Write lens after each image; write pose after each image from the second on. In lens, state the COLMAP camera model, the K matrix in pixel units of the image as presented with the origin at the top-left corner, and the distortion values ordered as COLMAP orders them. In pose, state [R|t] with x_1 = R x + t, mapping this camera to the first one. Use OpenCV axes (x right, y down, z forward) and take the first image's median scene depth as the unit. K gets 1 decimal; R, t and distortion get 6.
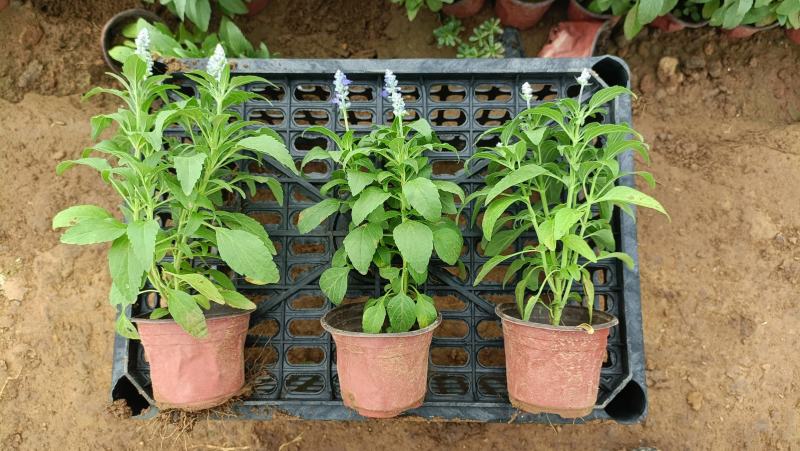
lens RADIAL K [[599.2, 0, 398.9], [0, 599.2, 225.5], [0, 0, 1]] dist [-0.000043, 0.001036]
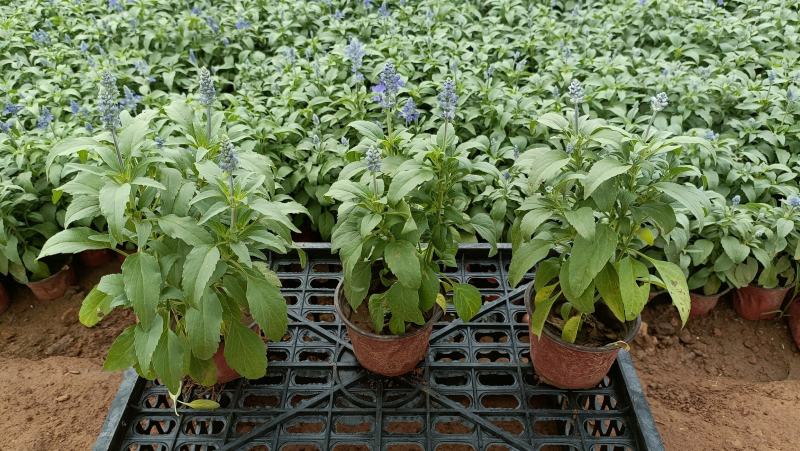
lens RADIAL K [[599.2, 0, 401.1], [0, 599.2, 225.7], [0, 0, 1]] dist [-0.000043, 0.001036]
pose [[0.999965, 0.005856, 0.006002, -0.003906], [-0.000255, 0.736640, -0.676286, 0.351274], [-0.008382, 0.676260, 0.736615, 0.053303]]
